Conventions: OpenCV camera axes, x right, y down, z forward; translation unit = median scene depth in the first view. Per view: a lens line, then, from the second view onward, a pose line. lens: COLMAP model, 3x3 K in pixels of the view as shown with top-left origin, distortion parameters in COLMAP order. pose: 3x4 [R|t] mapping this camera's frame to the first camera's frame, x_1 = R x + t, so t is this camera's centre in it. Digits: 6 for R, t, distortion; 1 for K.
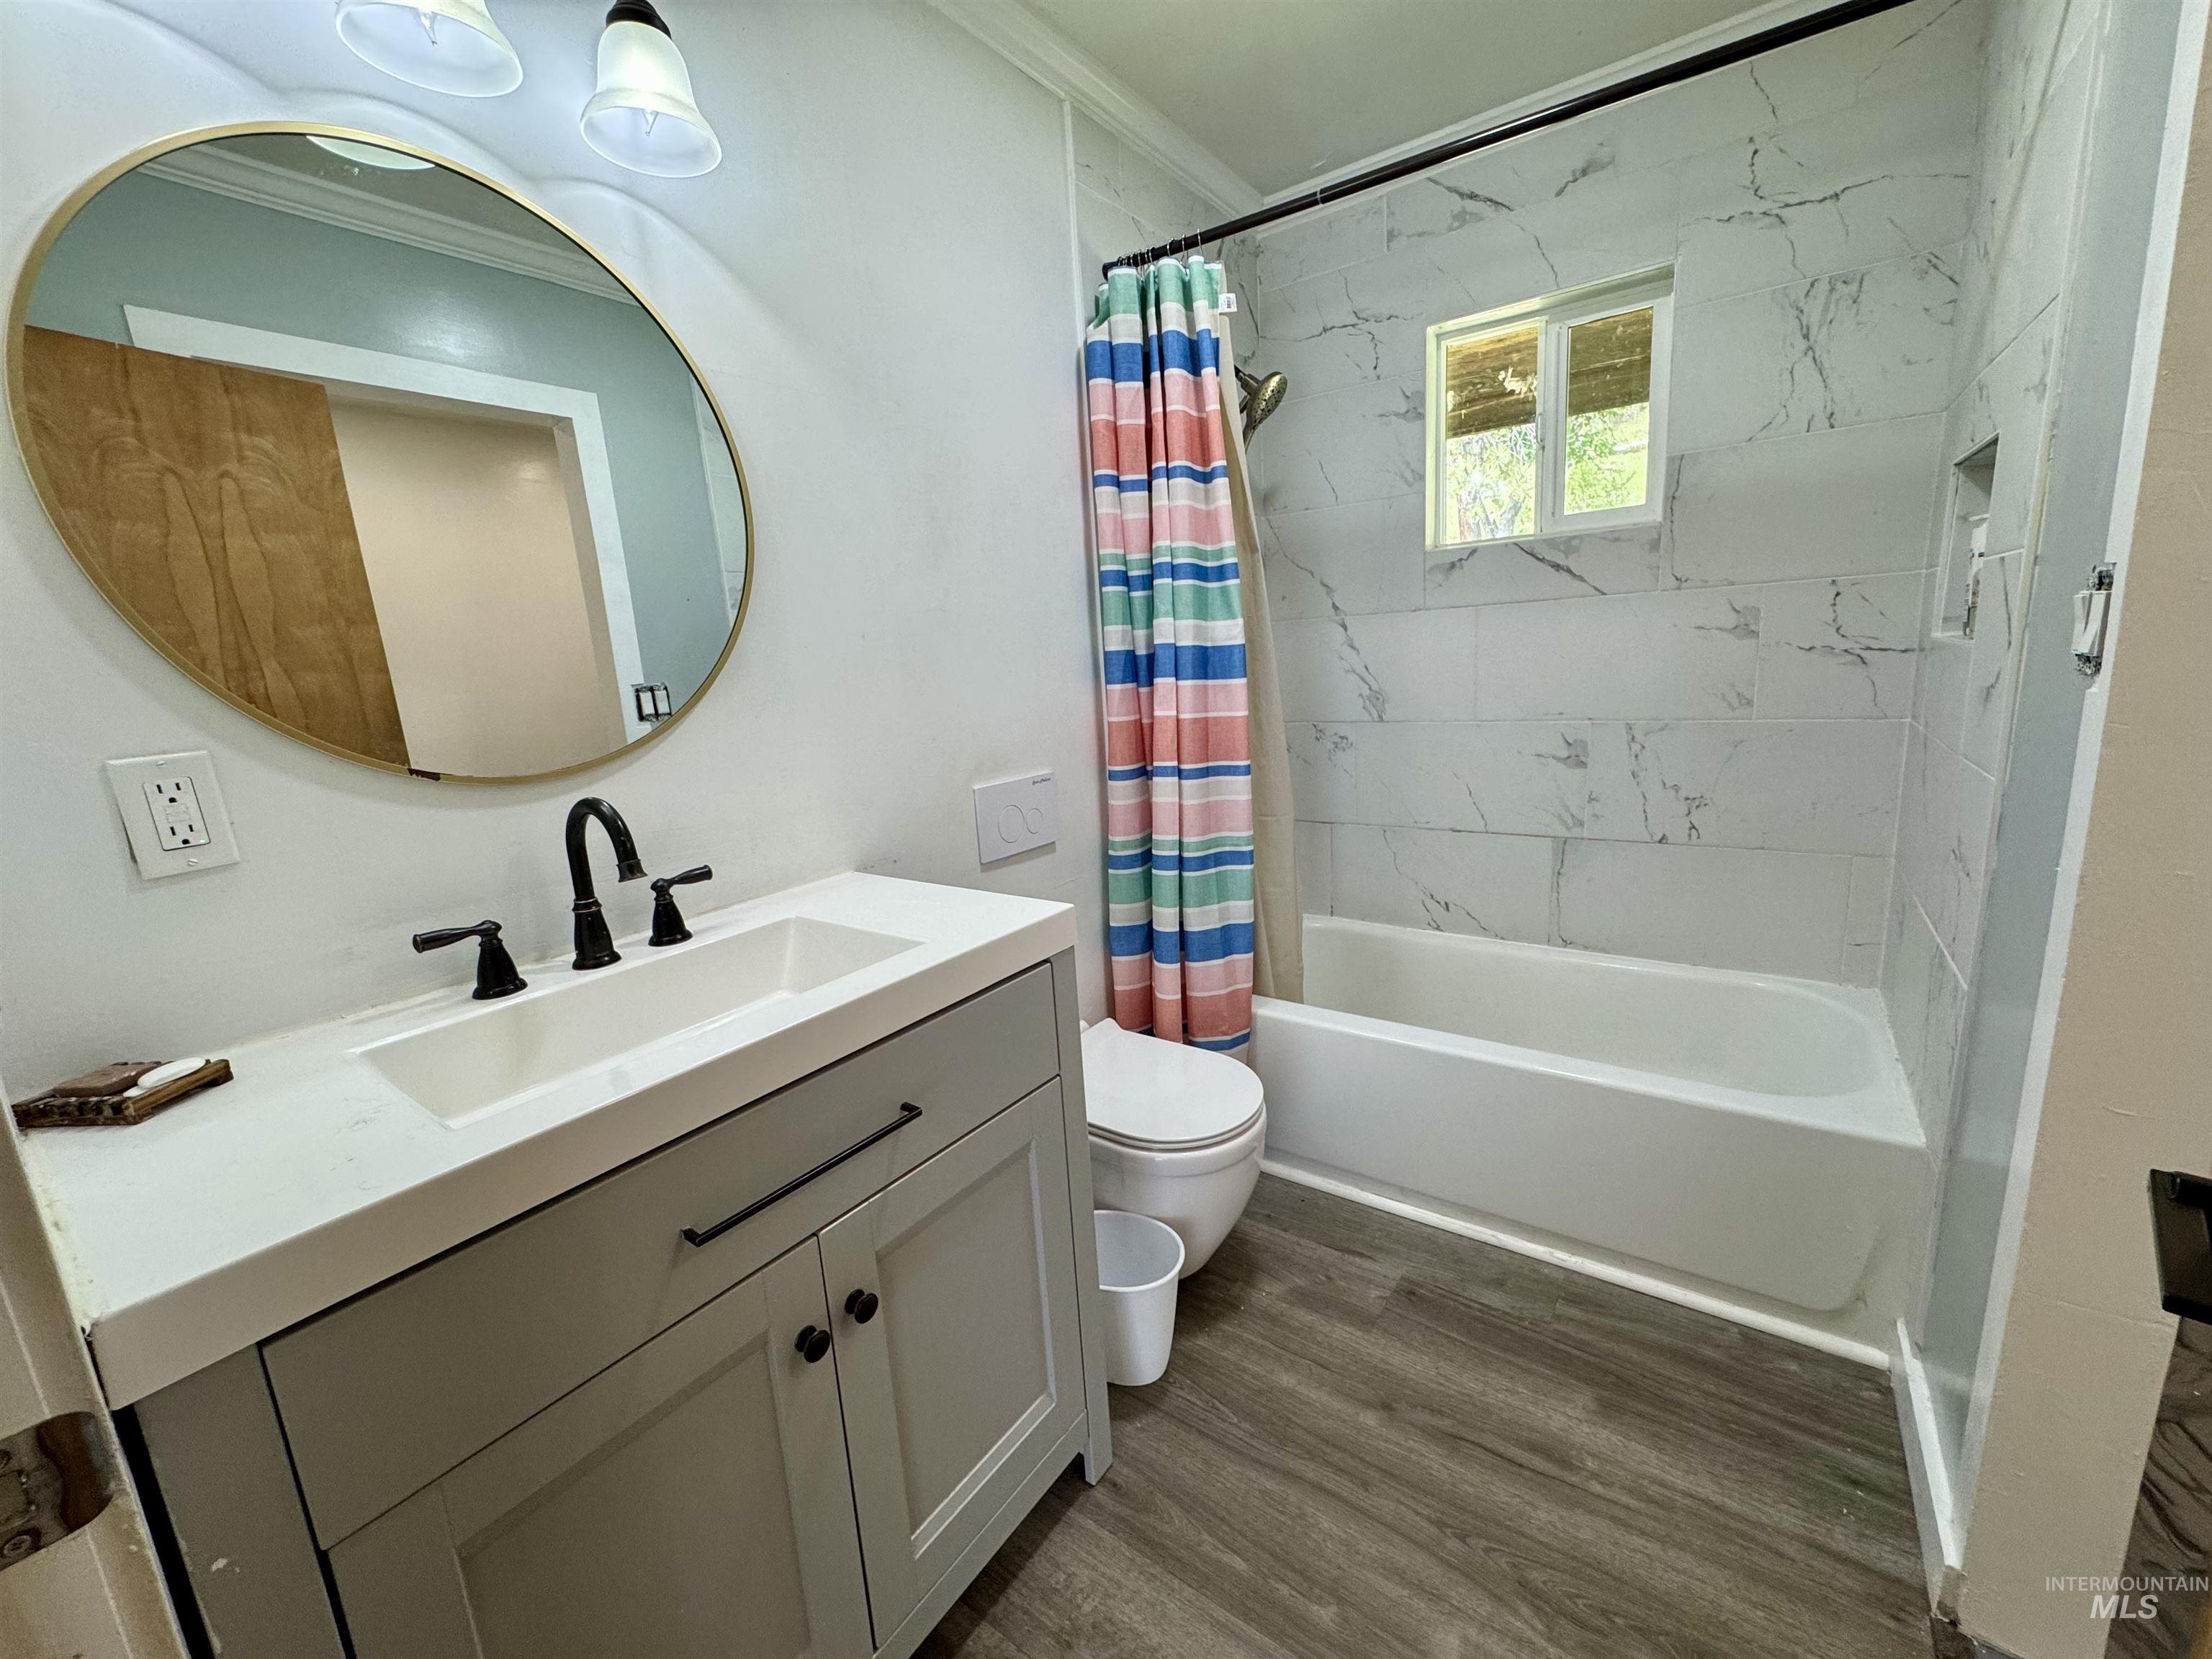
lens RADIAL K [[882.4, 0, 1098.0], [0, 882.4, 825.5], [0, 0, 1]] dist [-0.003945, 0.000612]
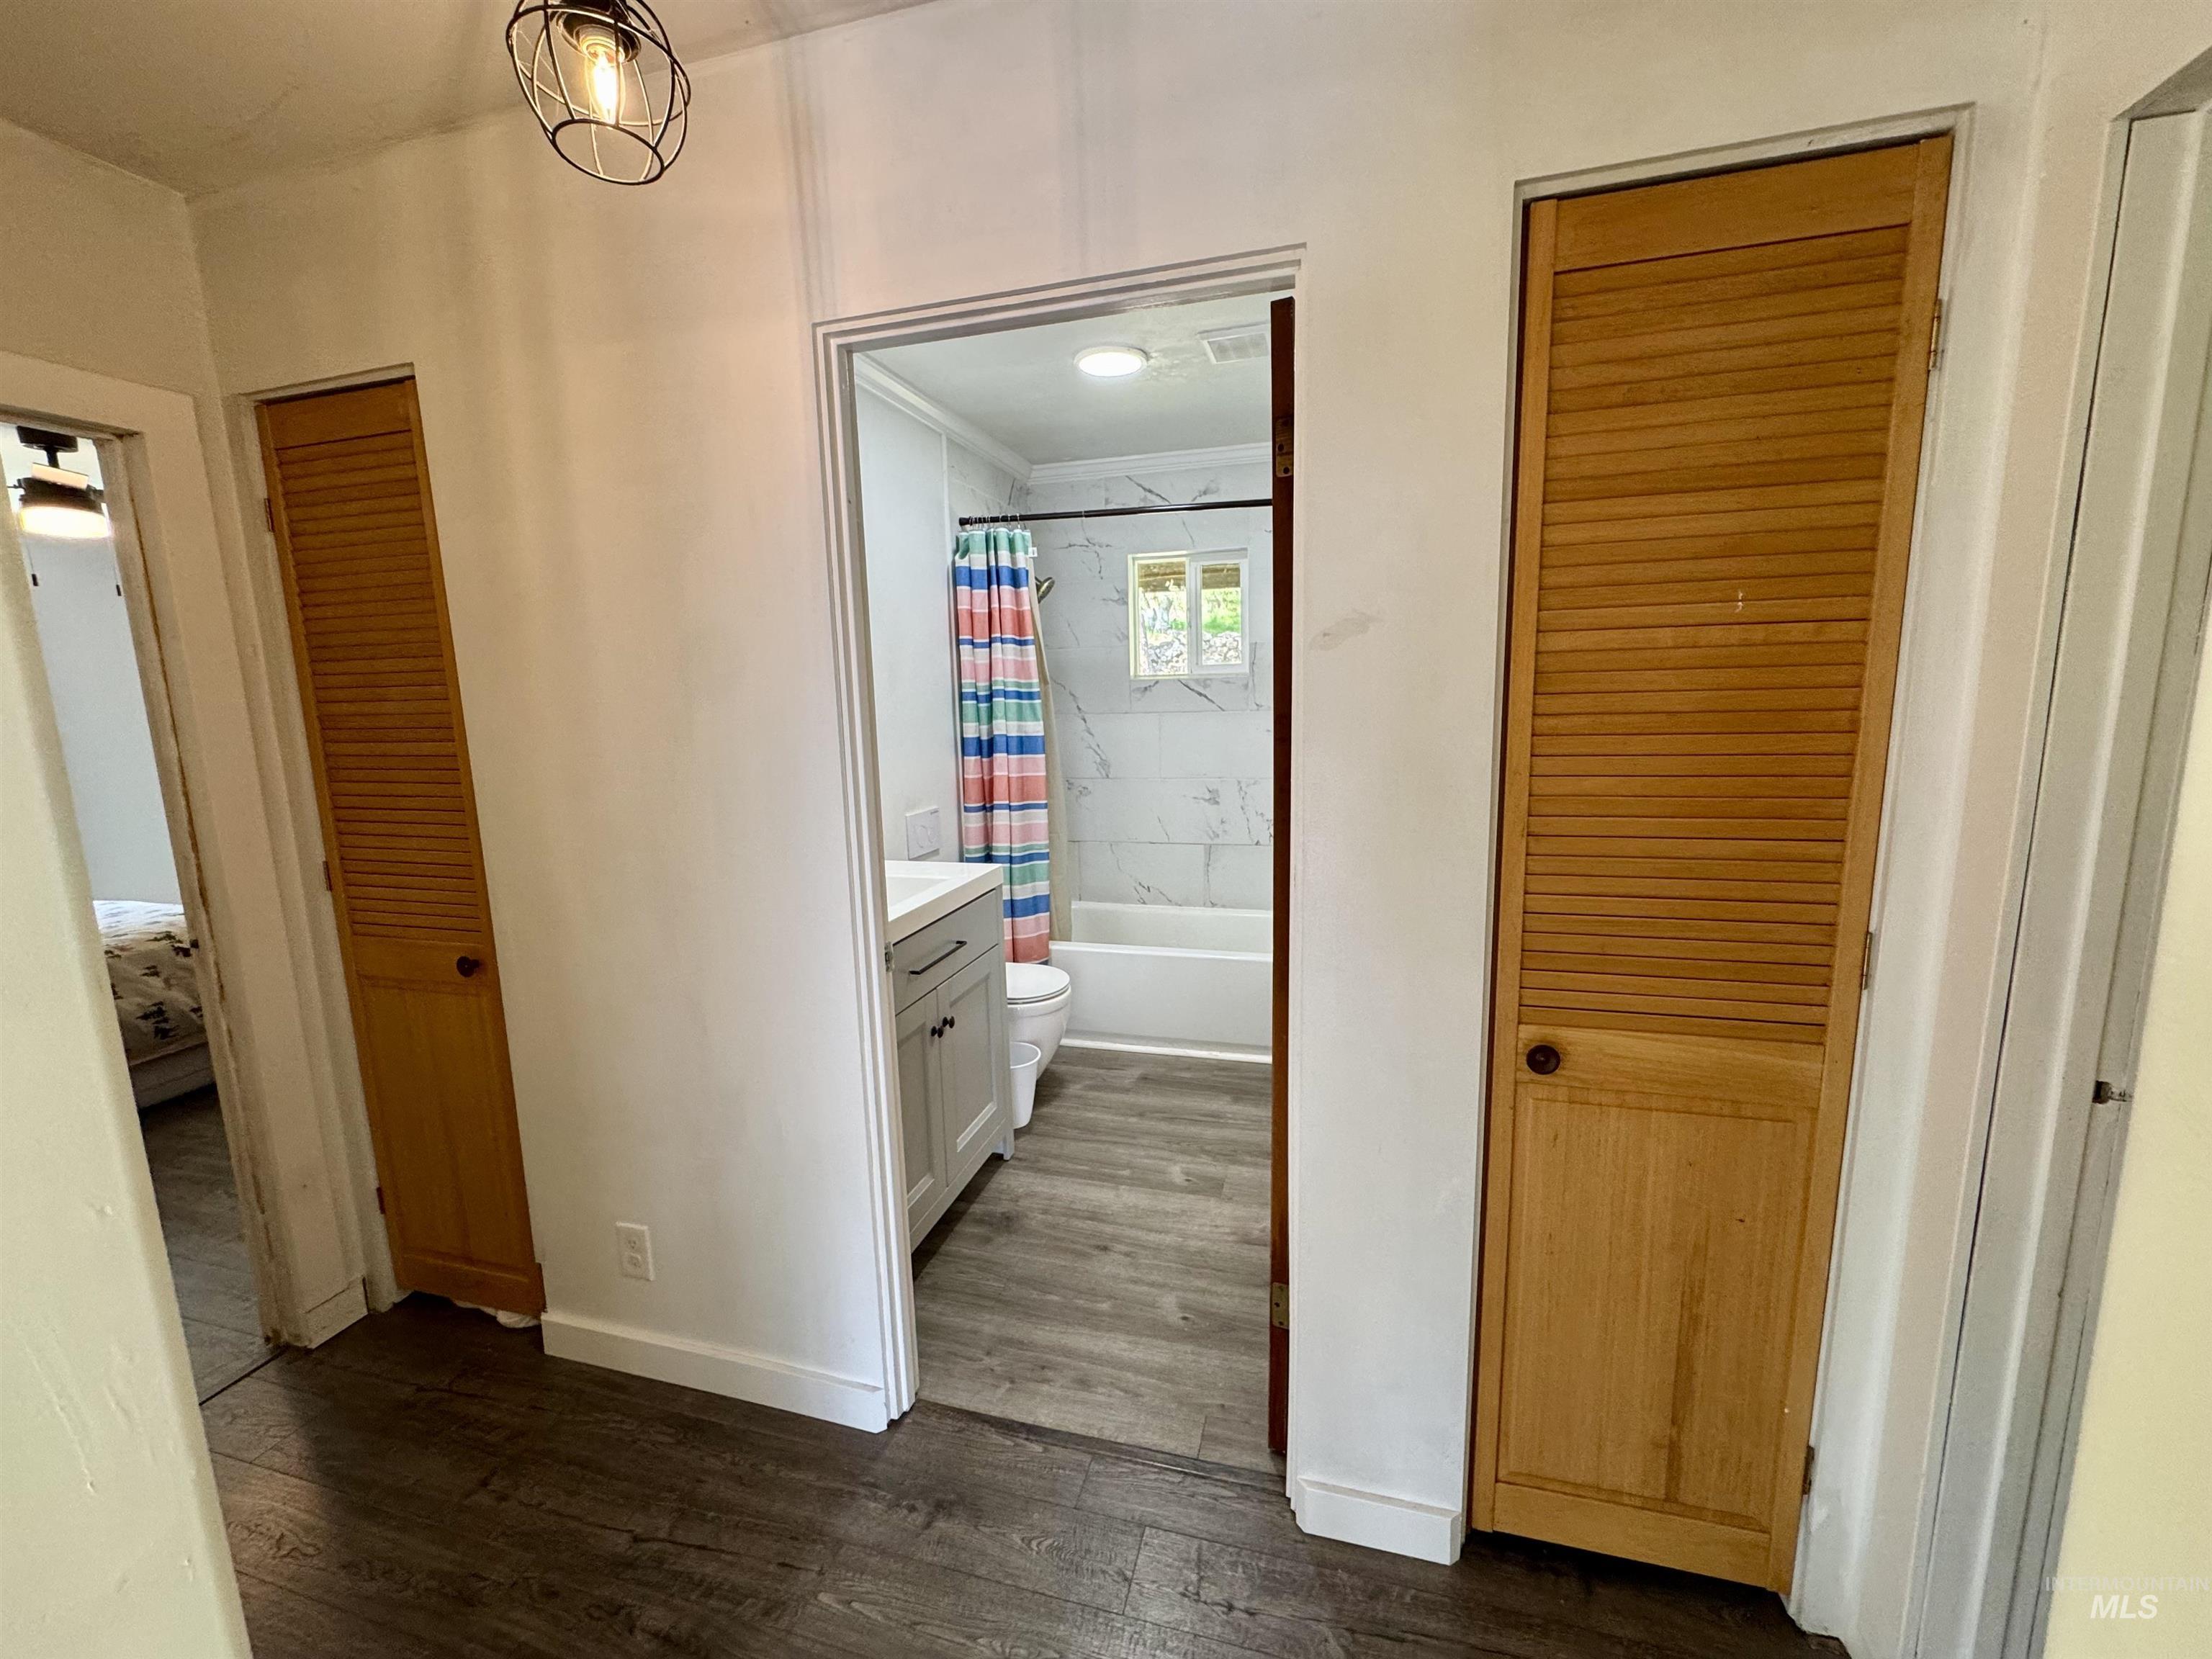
lens RADIAL K [[882.4, 0, 1098.3], [0, 882.4, 824.9], [0, 0, 1]] dist [-0.003945, 0.000612]
pose [[0.938729, -0.013899, 0.344376, -0.348817], [0.034728, 0.997916, -0.054390, 0.076678], [-0.342902, 0.063017, 0.937255, -0.702782]]
